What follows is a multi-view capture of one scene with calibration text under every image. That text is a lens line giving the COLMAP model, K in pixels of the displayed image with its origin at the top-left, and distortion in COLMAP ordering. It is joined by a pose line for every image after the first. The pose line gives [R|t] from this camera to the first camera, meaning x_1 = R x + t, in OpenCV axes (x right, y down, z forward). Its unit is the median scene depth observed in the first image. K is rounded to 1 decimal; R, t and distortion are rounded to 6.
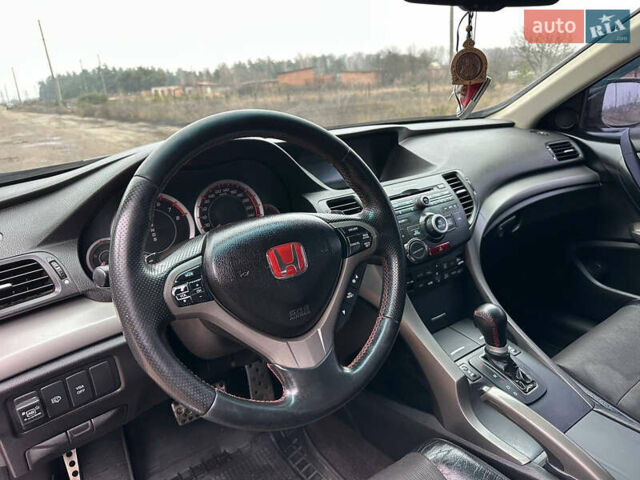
lens RADIAL K [[450.8, 0, 323.8], [0, 450.8, 240.2], [0, 0, 1]] dist [0.032045, -0.053670]
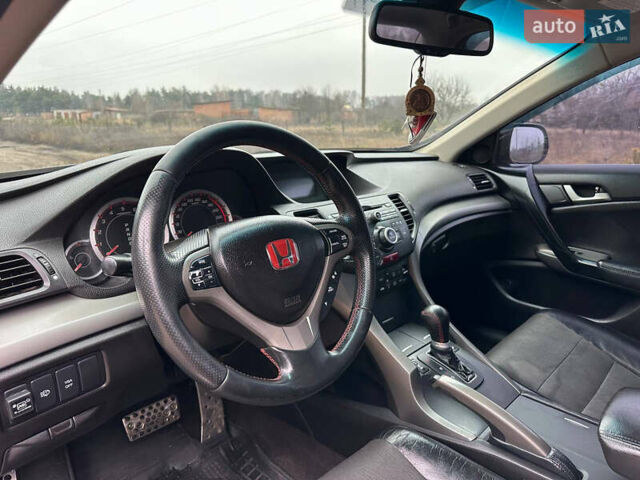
lens RADIAL K [[450.8, 0, 322.2], [0, 450.8, 240.9], [0, 0, 1]] dist [0.032045, -0.053670]
pose [[0.983101, 0.016318, 0.182336, -0.110760], [-0.003143, 0.997377, -0.072311, 0.054487], [-0.183037, 0.070516, 0.980574, -0.071535]]
